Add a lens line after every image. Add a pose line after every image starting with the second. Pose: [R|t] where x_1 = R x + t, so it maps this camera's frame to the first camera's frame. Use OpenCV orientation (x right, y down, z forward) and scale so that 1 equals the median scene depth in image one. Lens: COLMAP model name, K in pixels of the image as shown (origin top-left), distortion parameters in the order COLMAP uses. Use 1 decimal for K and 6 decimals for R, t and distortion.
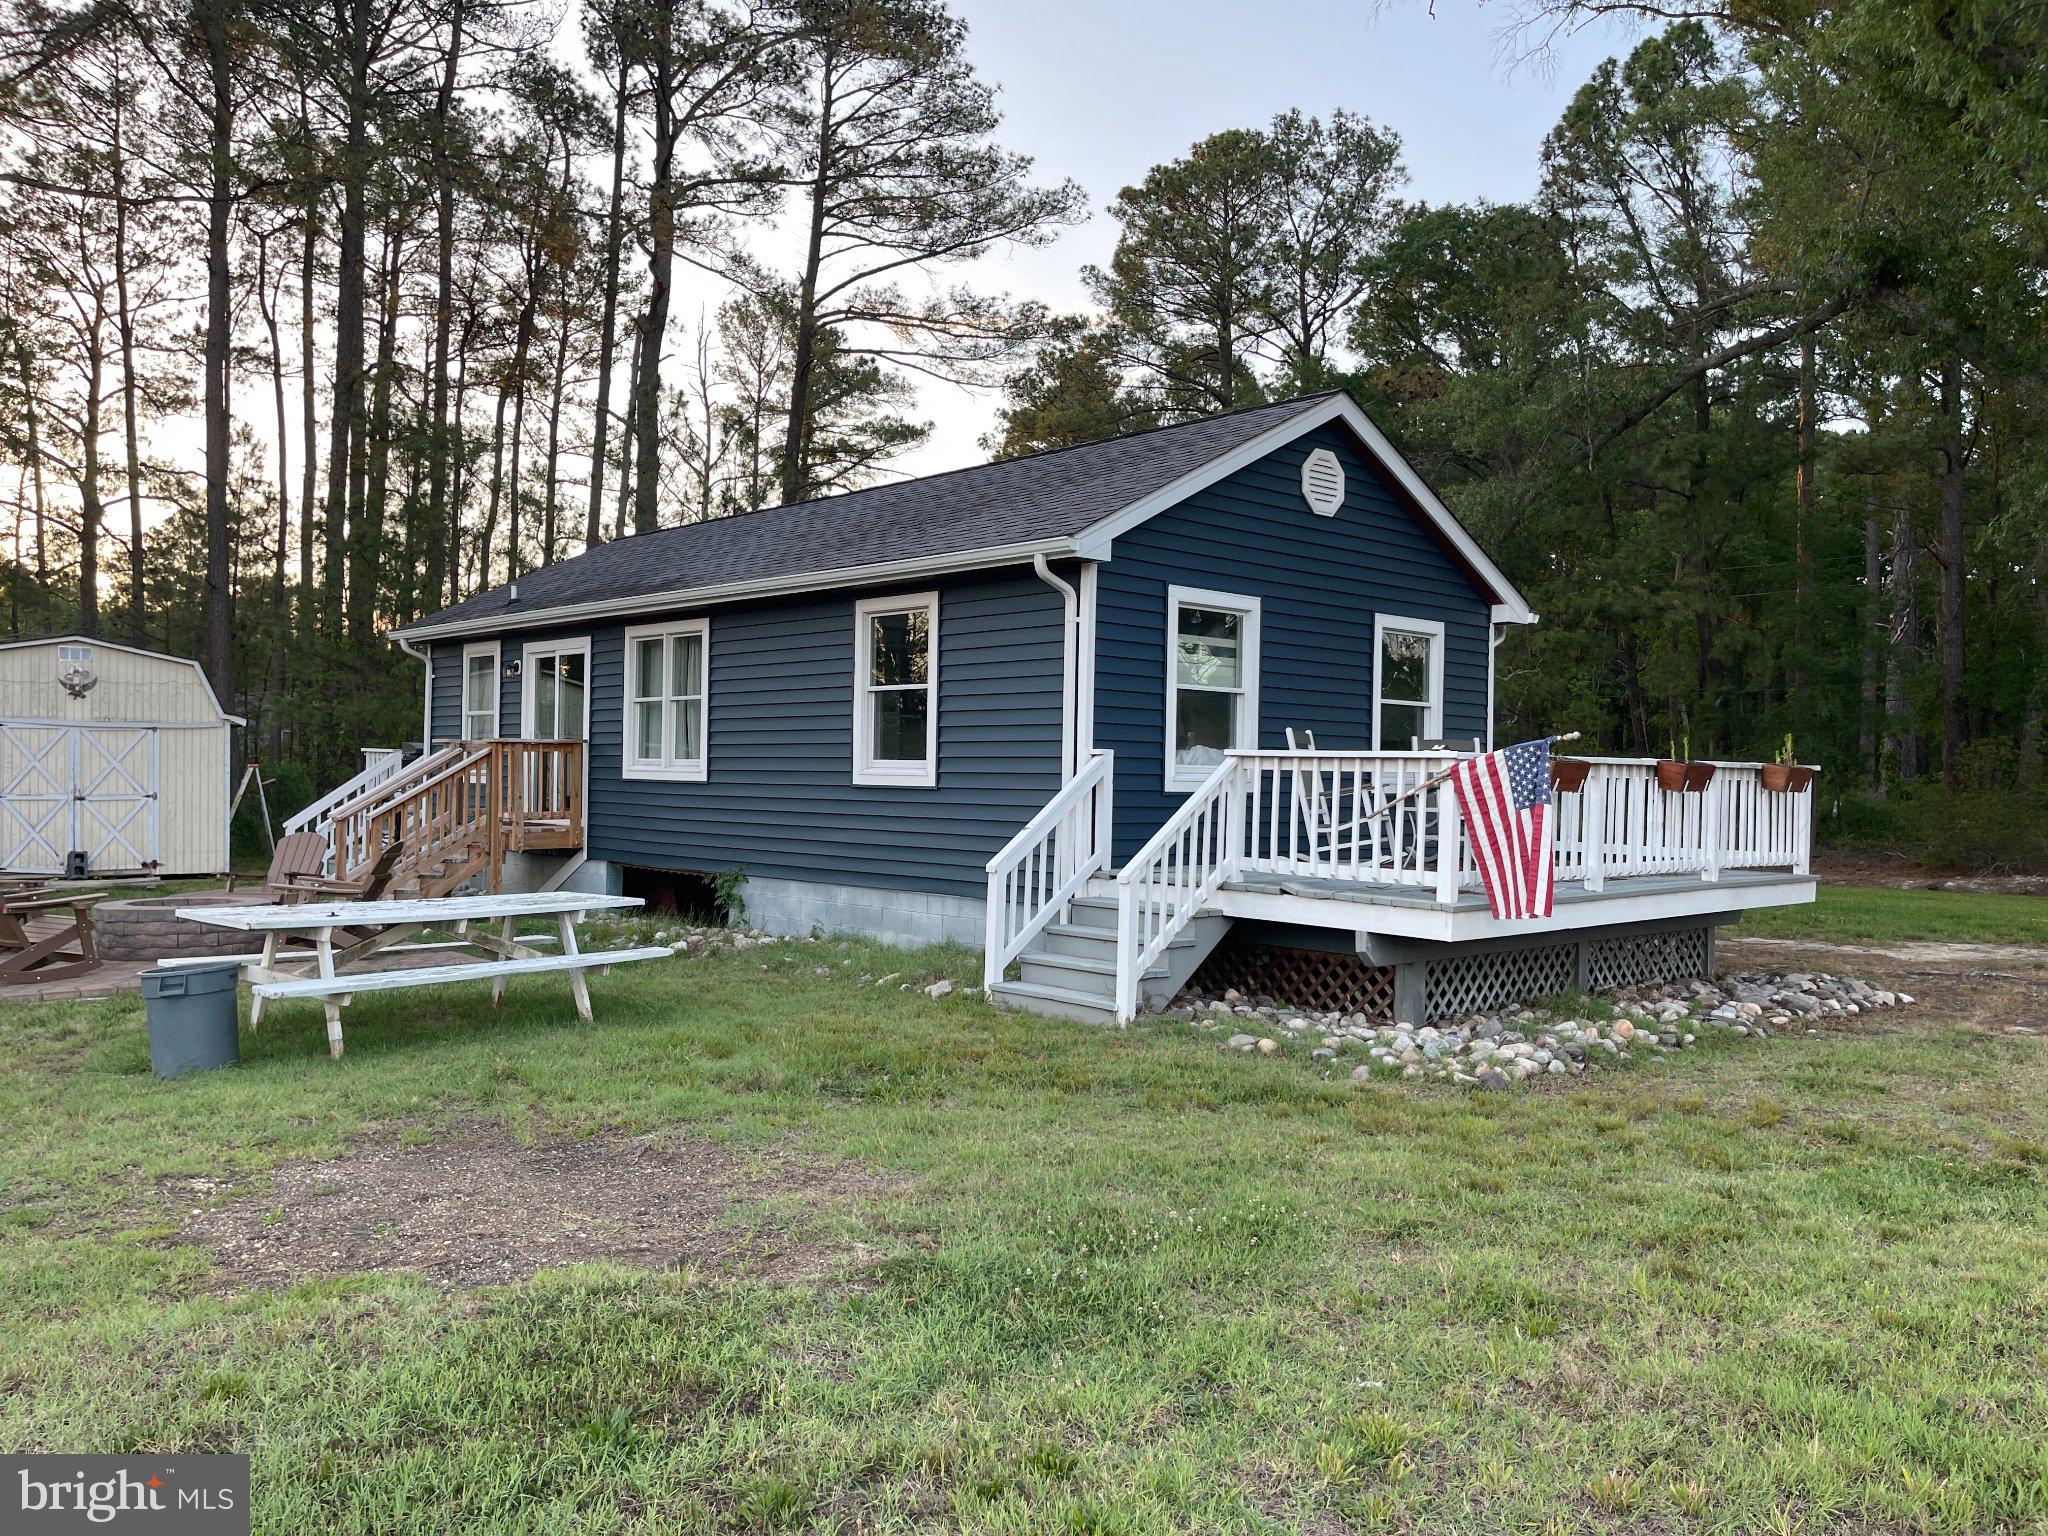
lens RADIAL K [[1548.9, 0, 1015.0], [0, 1548.9, 762.9], [0, 0, 1]] dist [0.042103, -0.028379]
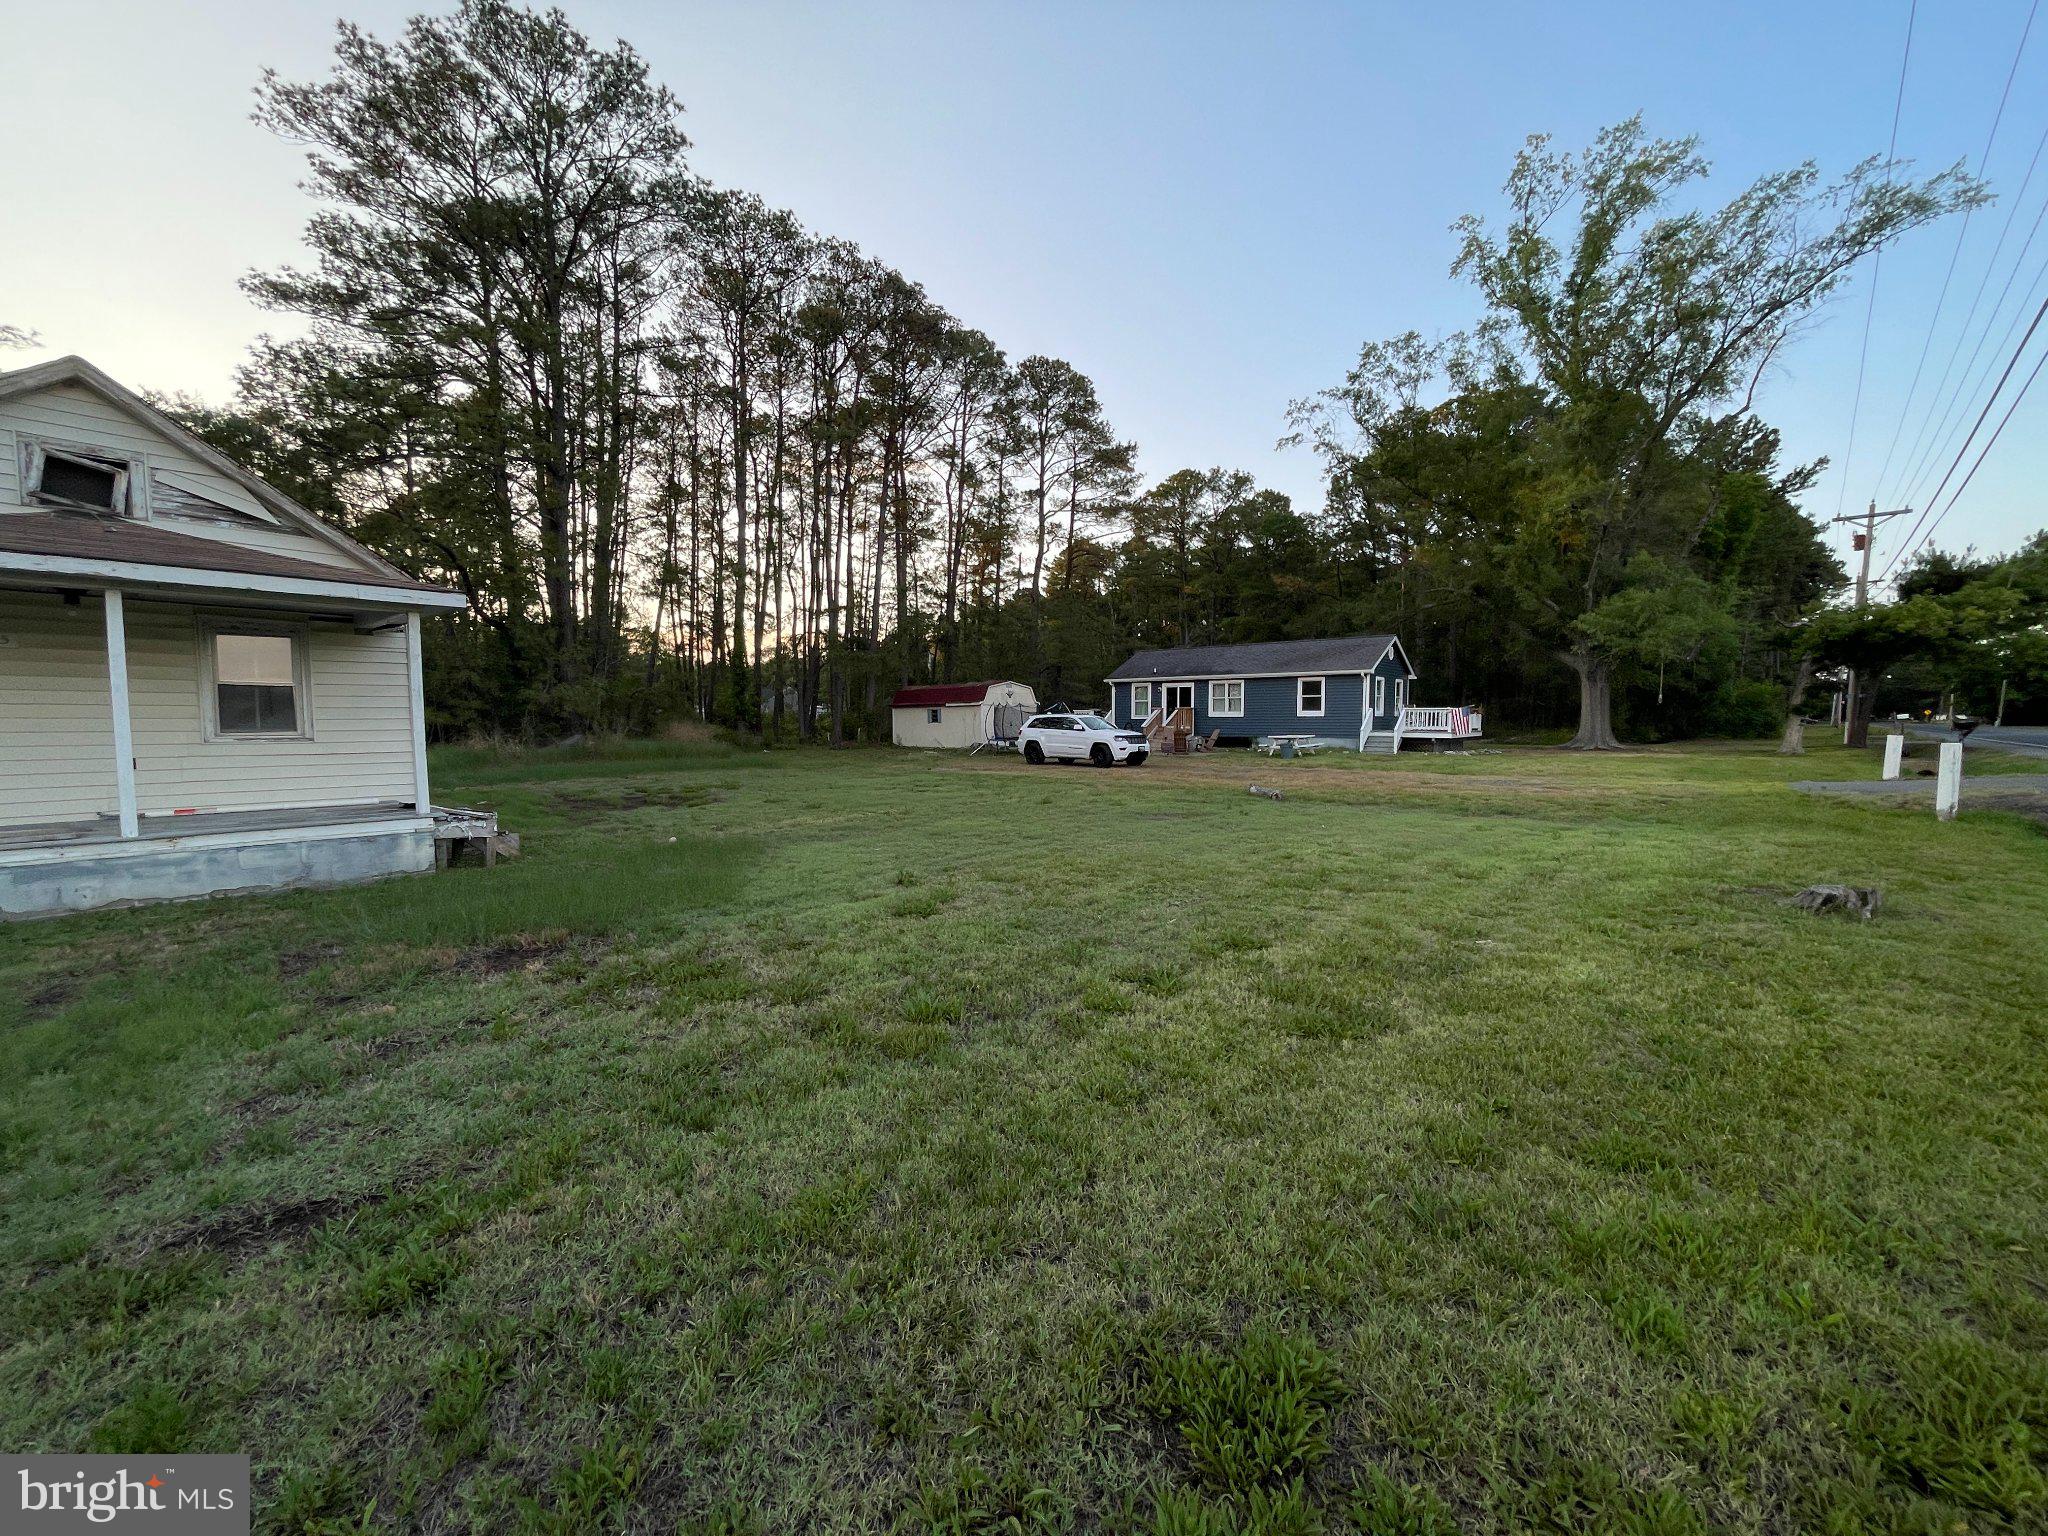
lens RADIAL K [[828.2, 0, 1018.0], [0, 828.2, 763.3], [0, 0, 1]] dist [0.002332, -0.002255]
pose [[0.991279, -0.025483, 0.129293, -1.031434], [0.017410, 0.997850, 0.063191, -0.014079], [-0.130625, -0.060389, 0.989591, -1.142577]]
